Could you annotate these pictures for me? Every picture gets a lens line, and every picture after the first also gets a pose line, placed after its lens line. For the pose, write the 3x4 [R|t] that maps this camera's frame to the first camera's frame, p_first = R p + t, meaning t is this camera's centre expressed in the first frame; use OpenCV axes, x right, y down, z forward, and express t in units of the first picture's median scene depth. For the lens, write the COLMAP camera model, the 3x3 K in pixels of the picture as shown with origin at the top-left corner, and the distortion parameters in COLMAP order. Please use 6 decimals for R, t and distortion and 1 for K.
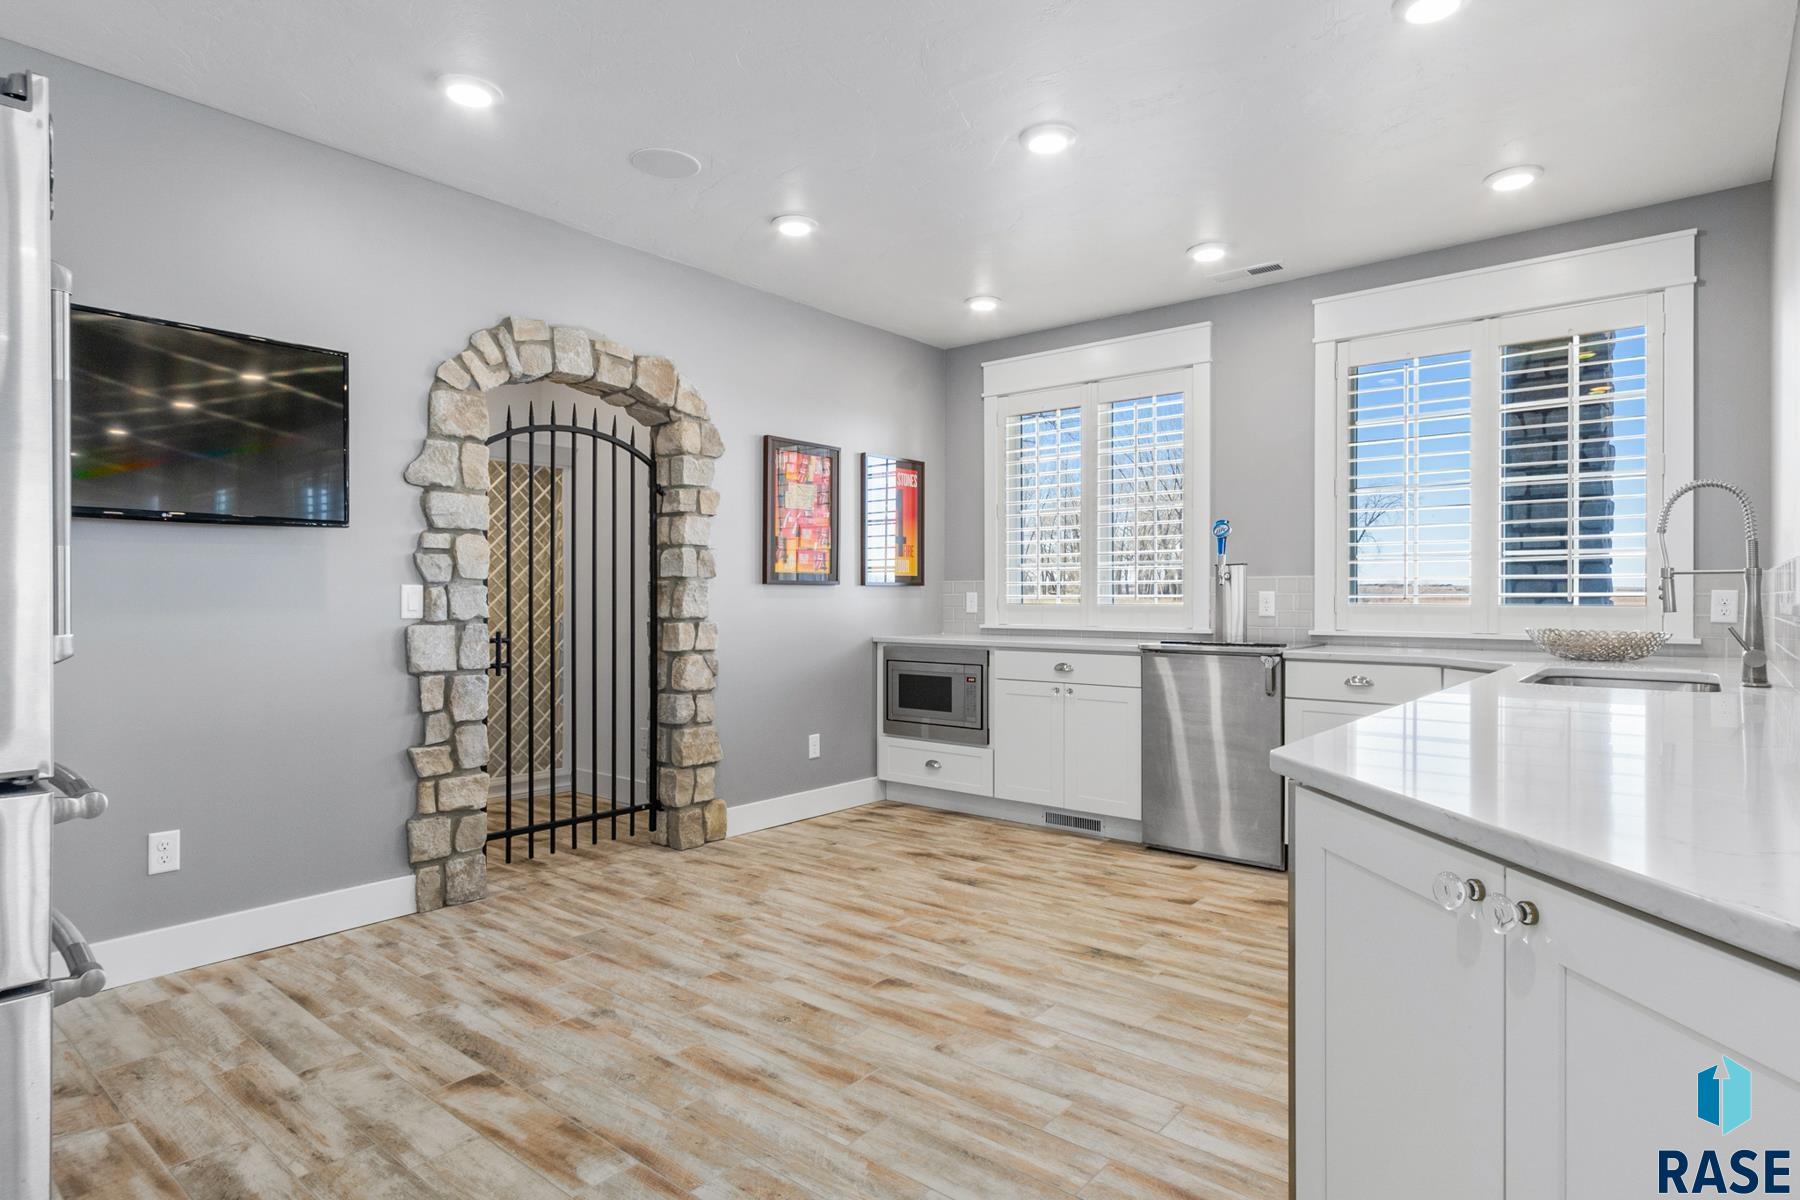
lens RADIAL K [[953.8, 0, 885.2], [0, 953.8, 604.2], [0, 0, 1]] dist [0.013811, -0.007285]
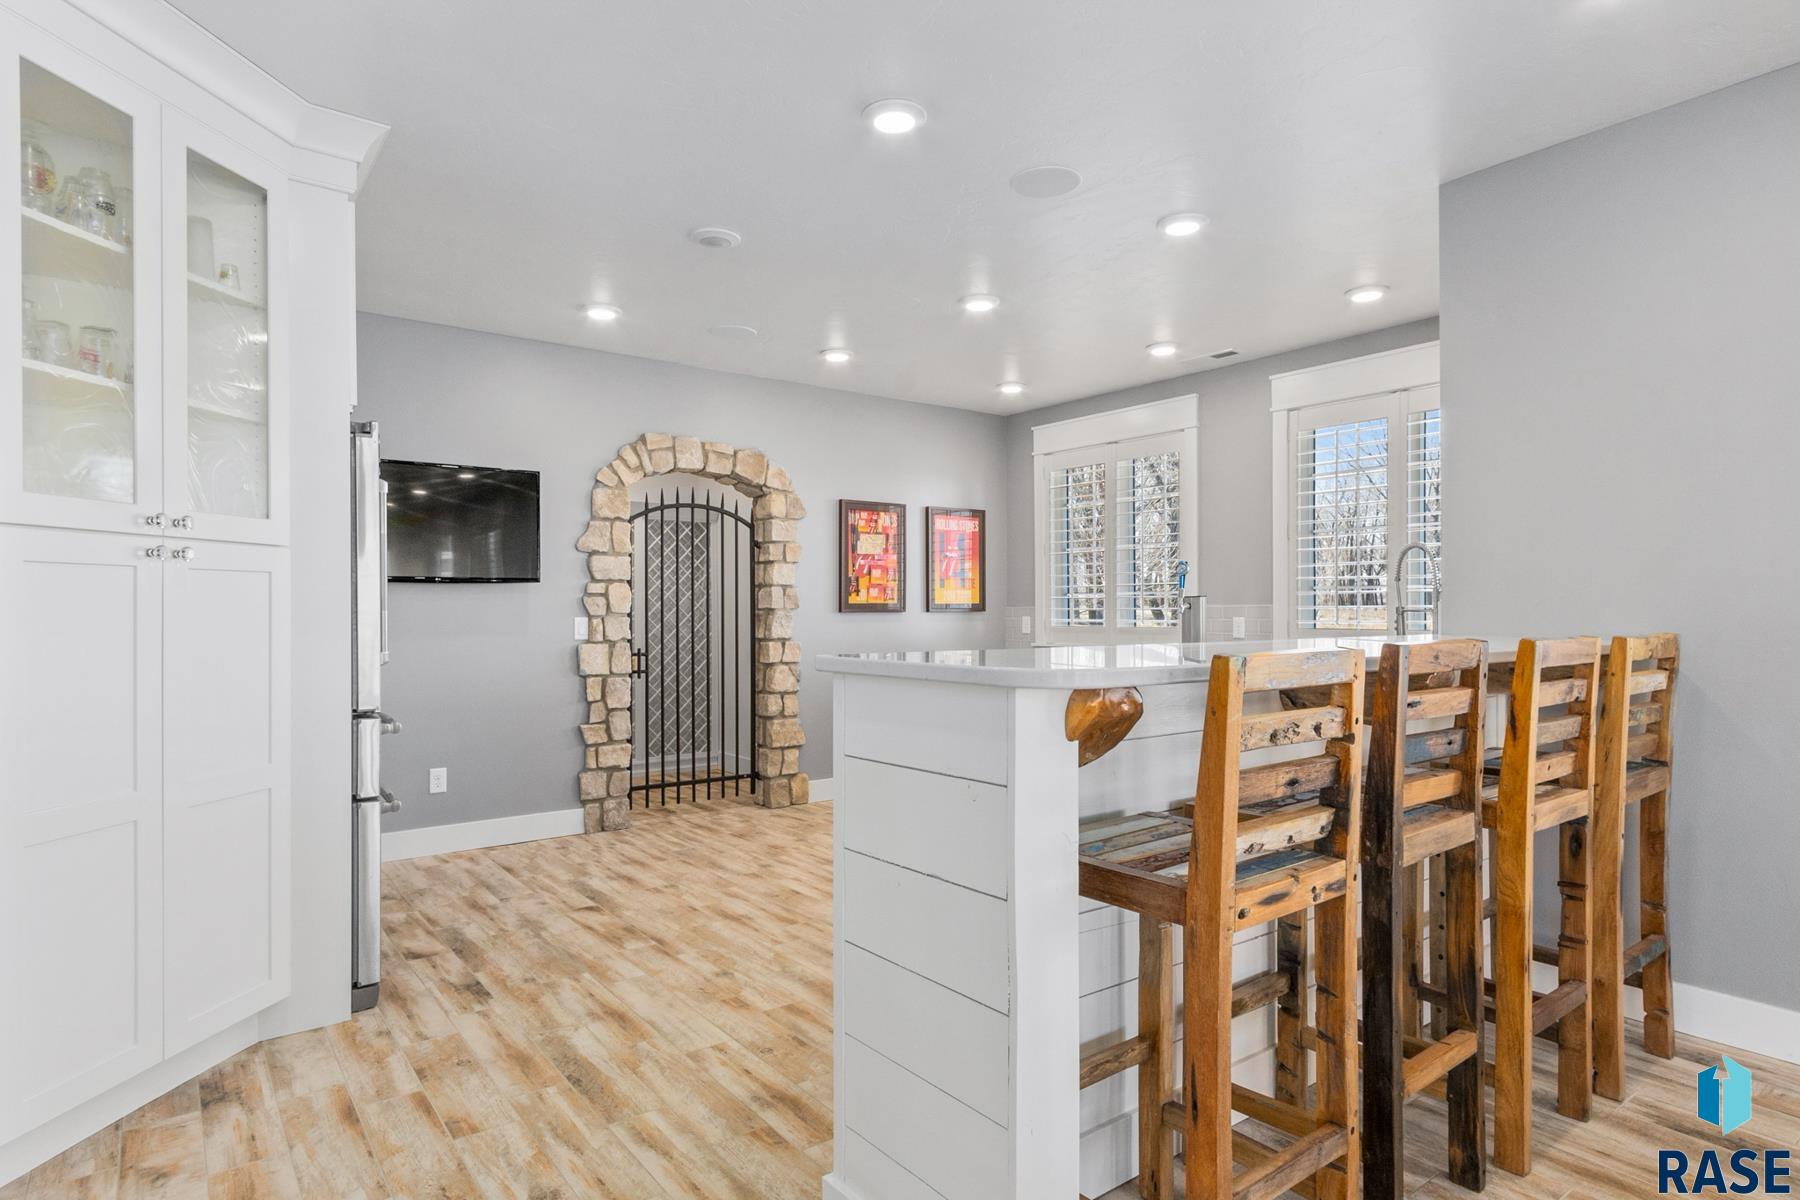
lens RADIAL K [[953.8, 0, 882.0], [0, 953.8, 622.9], [0, 0, 1]] dist [0.013811, -0.007285]
pose [[0.973479, -0.000737, -0.228775, 0.306259], [0.002046, 0.999983, 0.005487, -0.018517], [0.228767, -0.005810, 0.973464, -0.353886]]
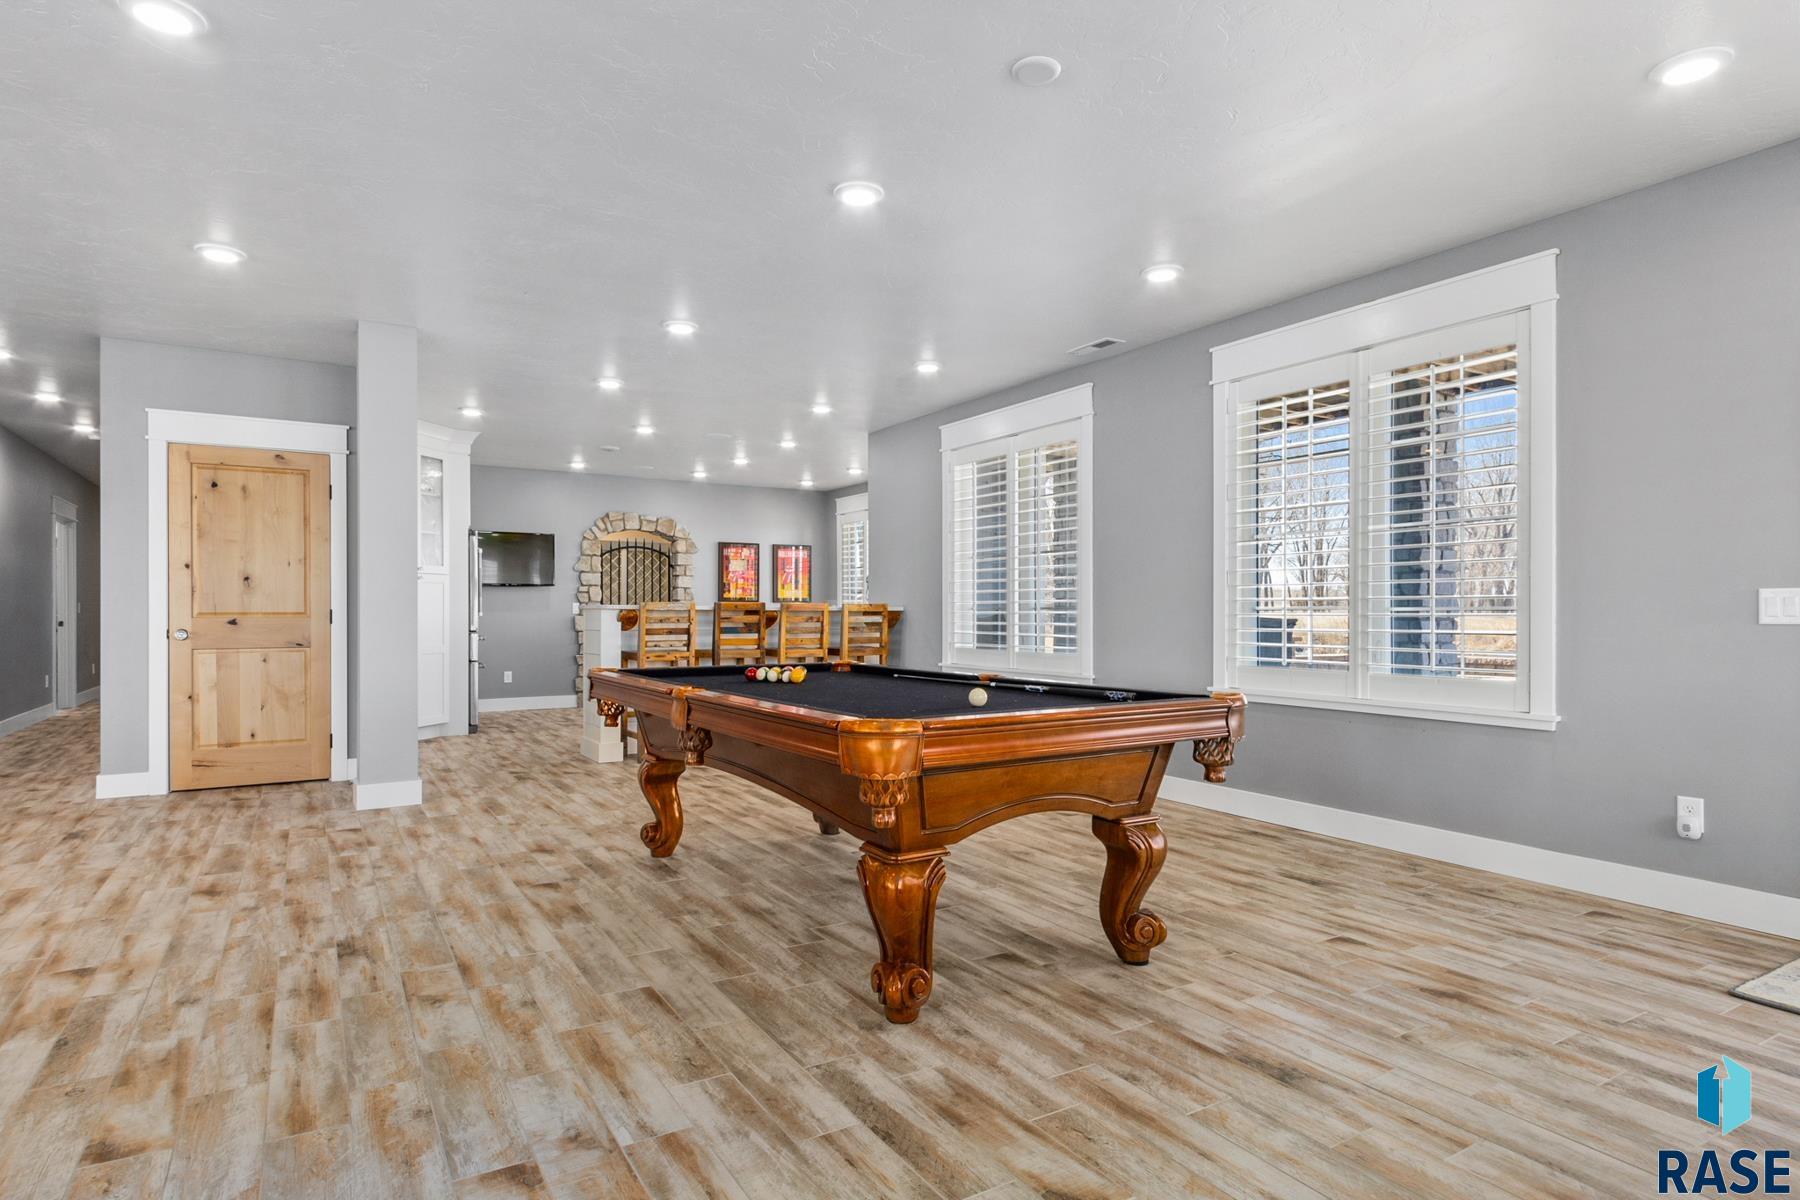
lens RADIAL K [[953.8, 0, 882.0], [0, 953.8, 630.5], [0, 0, 1]] dist [0.013811, -0.007285]
pose [[0.943594, 0.007874, -0.331010, 1.445357], [-0.004044, 0.999917, 0.012257, 0.026500], [0.331079, -0.010227, 0.943548, -1.576345]]
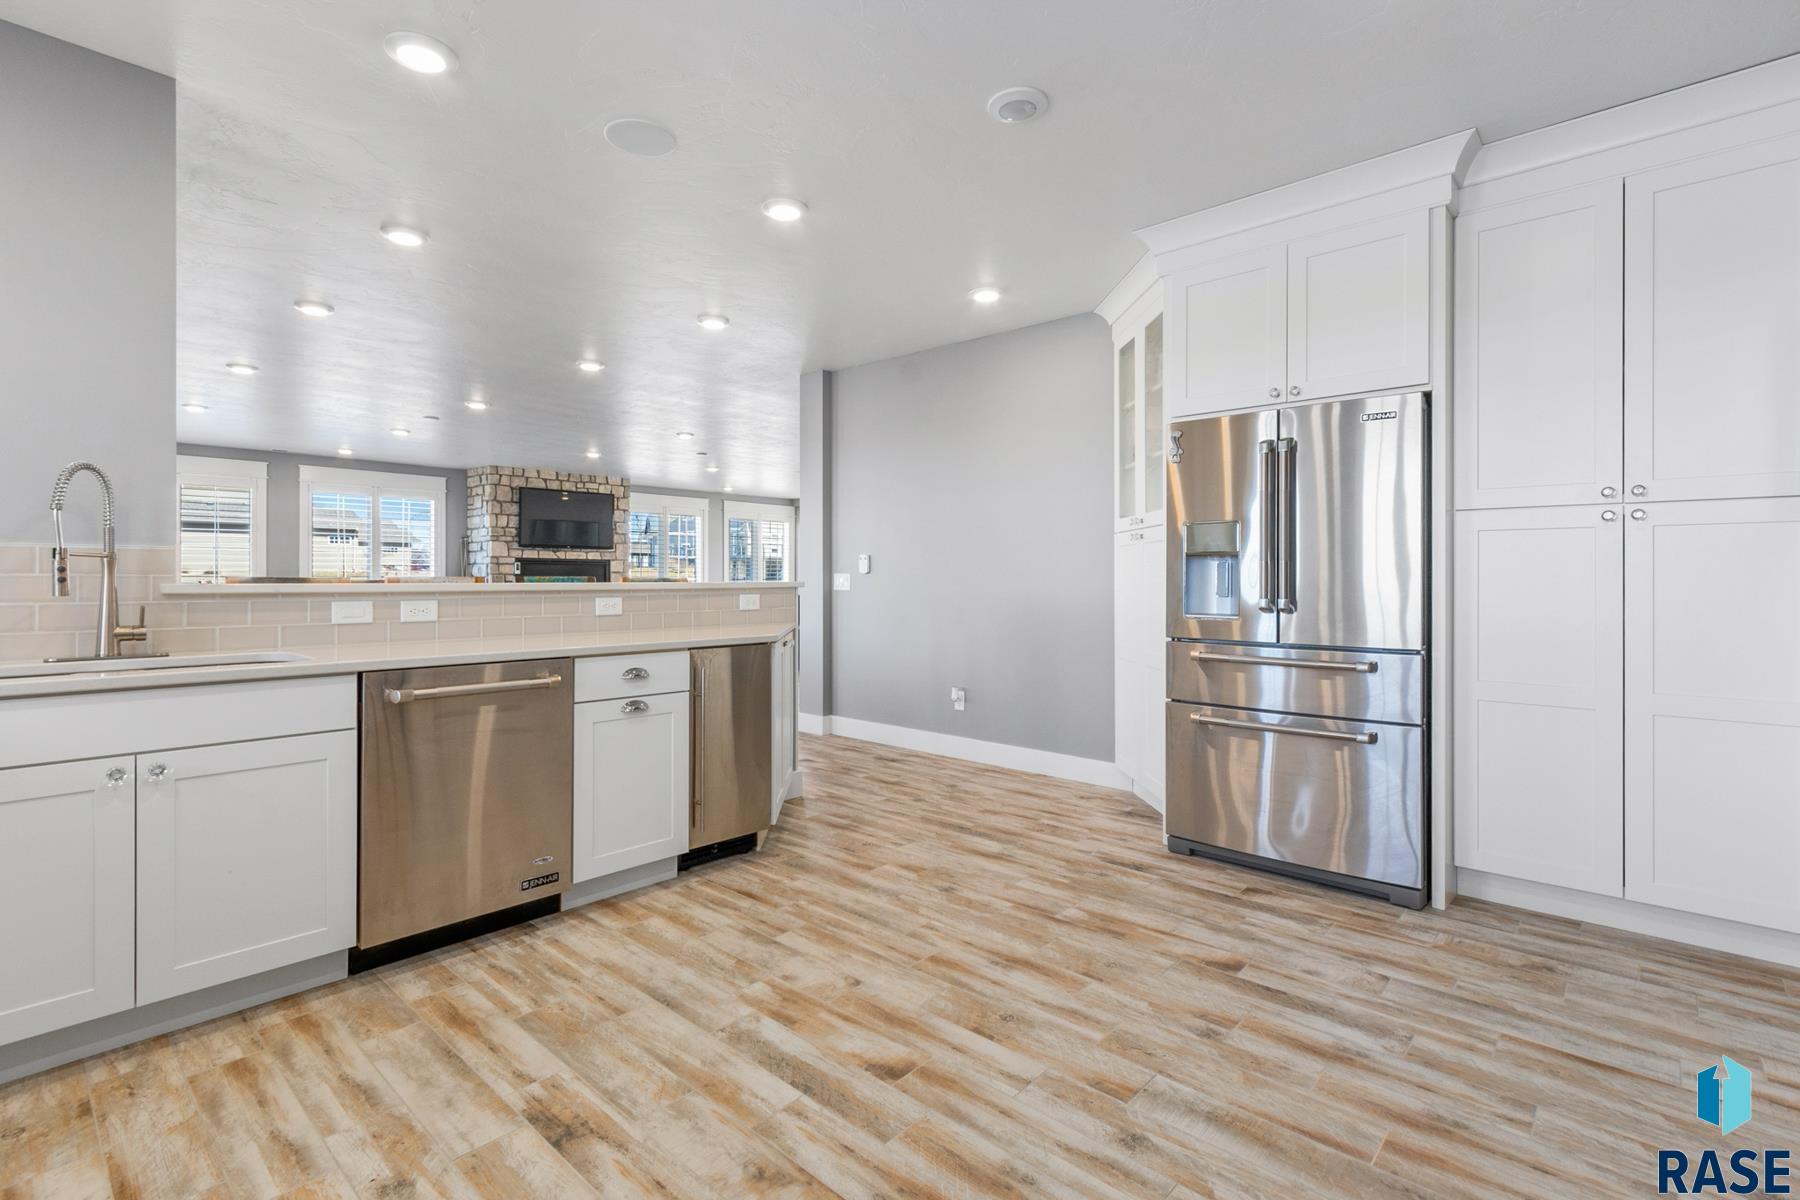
lens RADIAL K [[843.0, 0, 901.2], [0, 843.0, 590.6], [0, 0, 1]] dist [0.007897, 0.000586]
pose [[-0.999493, -0.003998, 0.031592, -0.017143], [-0.003314, 0.999760, 0.021677, -0.013003], [-0.031671, 0.021561, -0.999266, 1.326261]]
